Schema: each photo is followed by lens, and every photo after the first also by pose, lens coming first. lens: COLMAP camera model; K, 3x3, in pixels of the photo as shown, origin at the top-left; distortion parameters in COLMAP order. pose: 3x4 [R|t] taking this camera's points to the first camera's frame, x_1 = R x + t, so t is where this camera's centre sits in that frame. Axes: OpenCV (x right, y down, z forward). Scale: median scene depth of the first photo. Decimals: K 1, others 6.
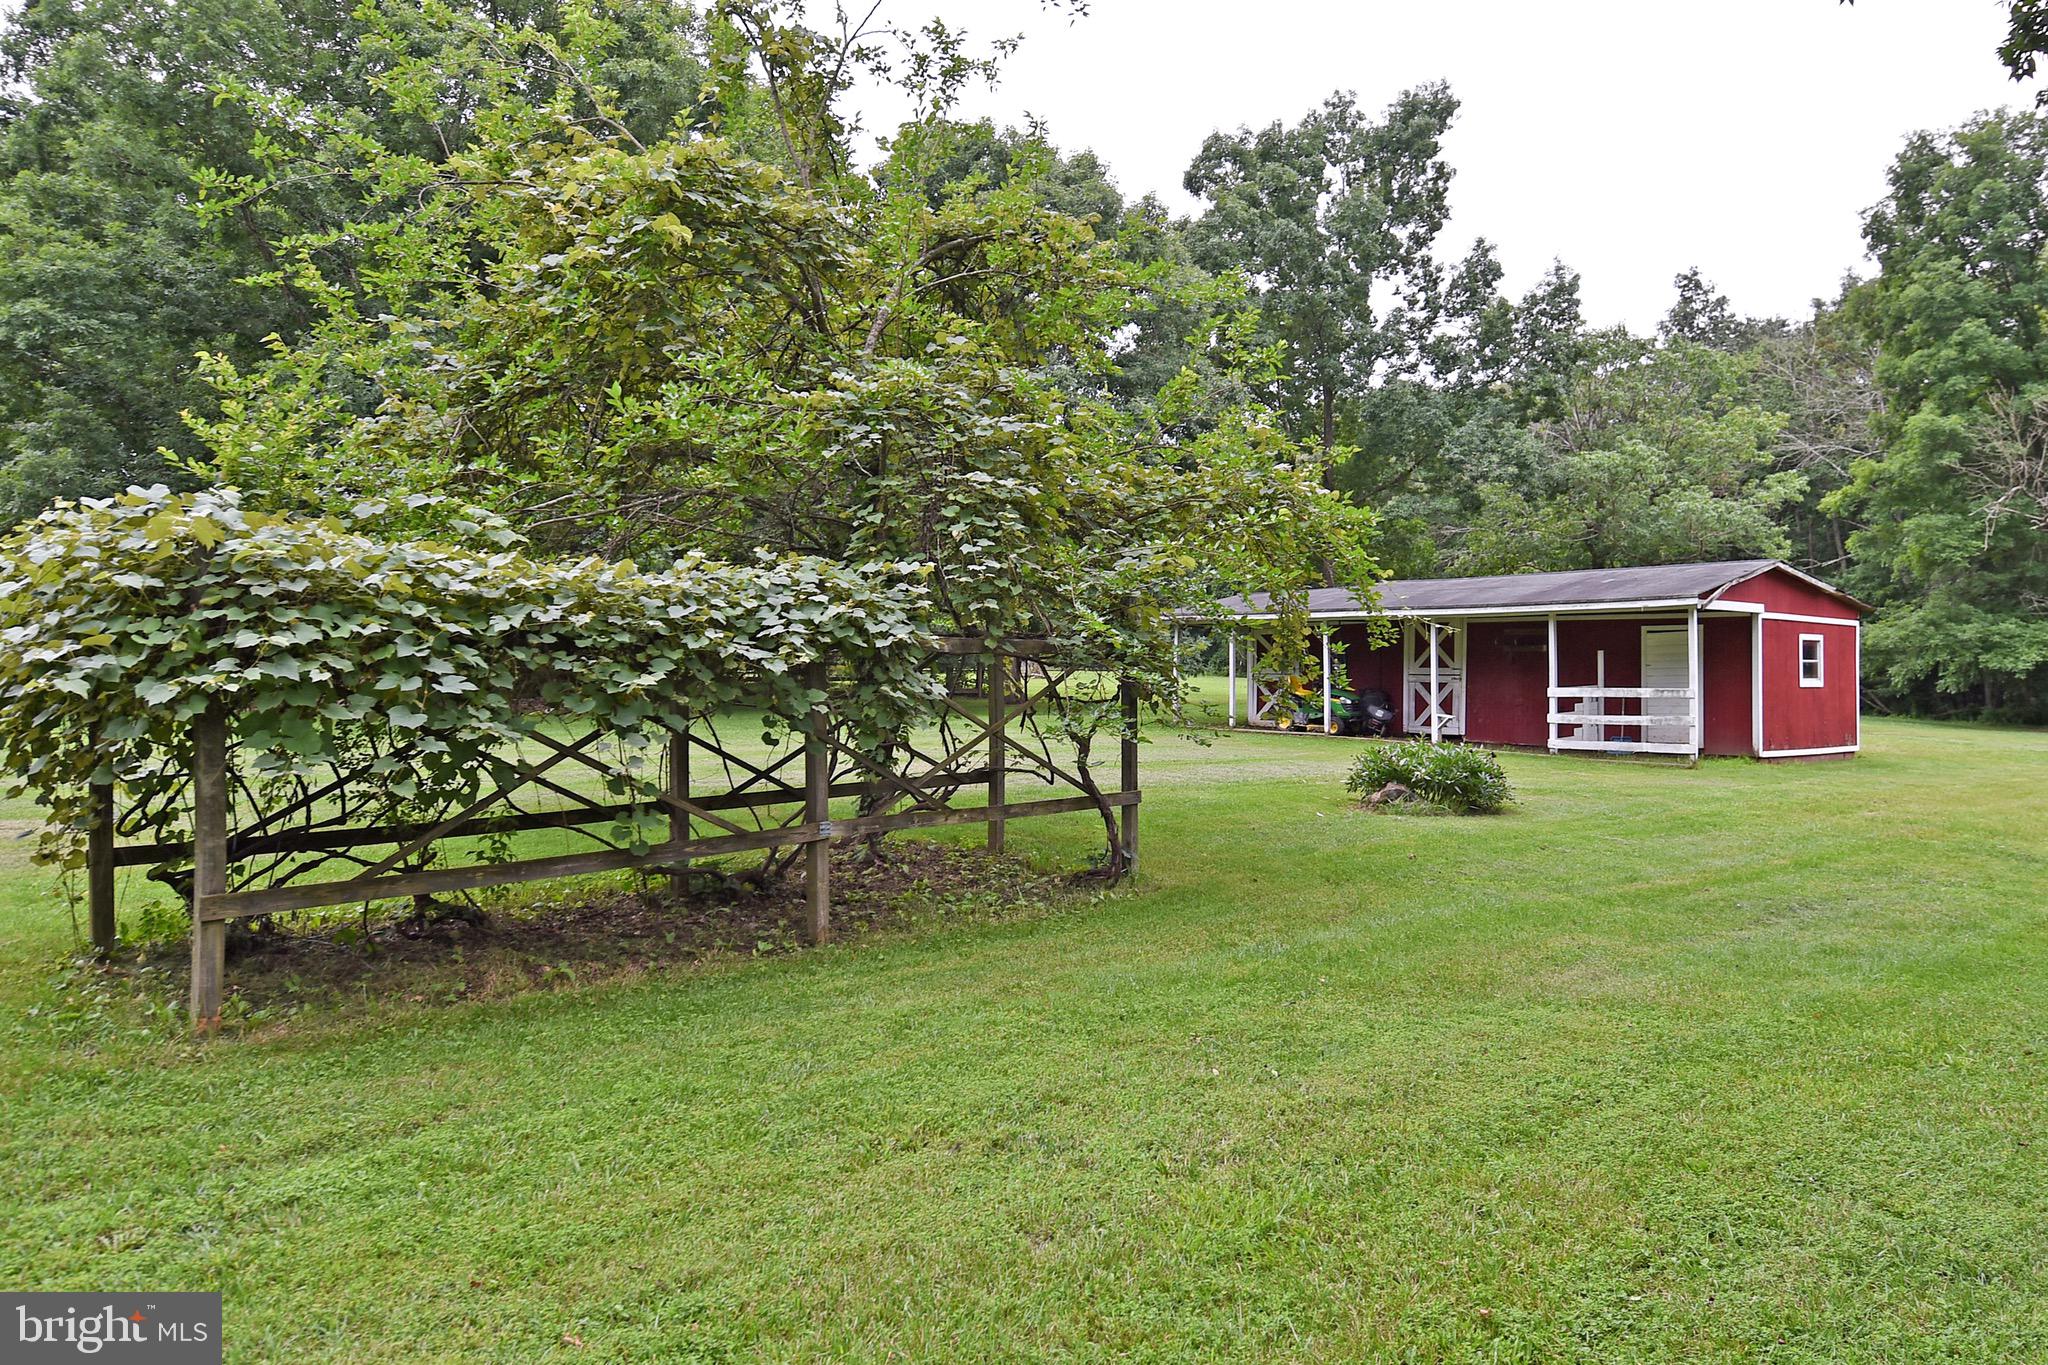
lens RADIAL K [[1353.5, 0, 1024.0], [0, 1353.5, 682.5], [0, 0, 1]] dist [-0.005029, -0.002719]
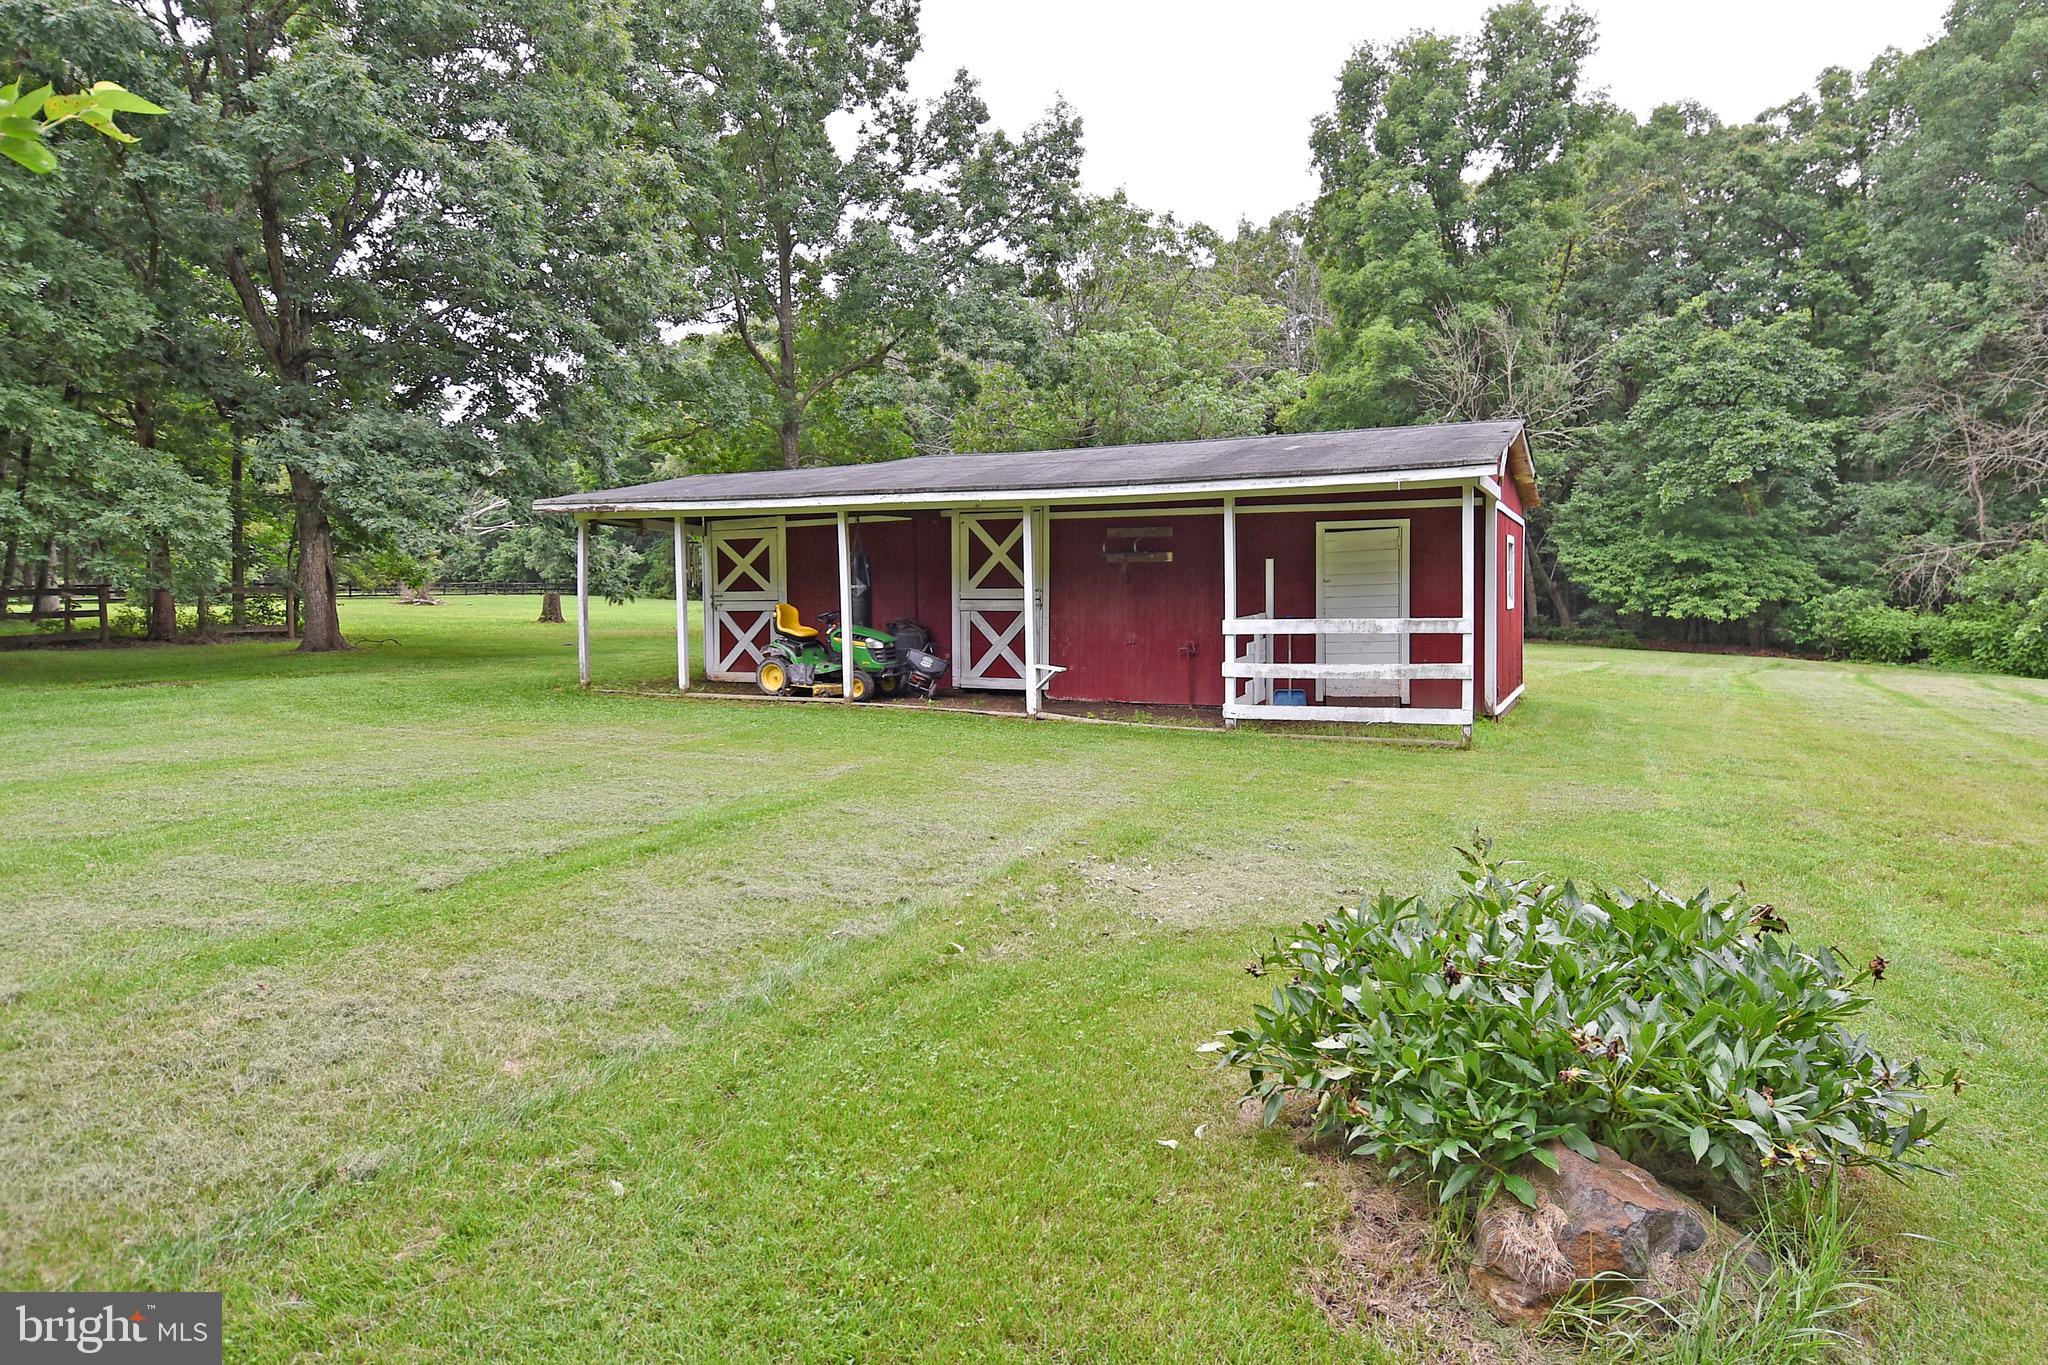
lens RADIAL K [[1250.8, 0, 1025.1], [0, 1250.8, 656.6], [0, 0, 1]] dist [0.038727, -0.000697]
pose [[0.907721, -0.033620, 0.418225, 0.036871], [0.015463, 0.998788, 0.046729, -0.003653], [-0.419290, -0.035950, 0.907141, 0.272464]]
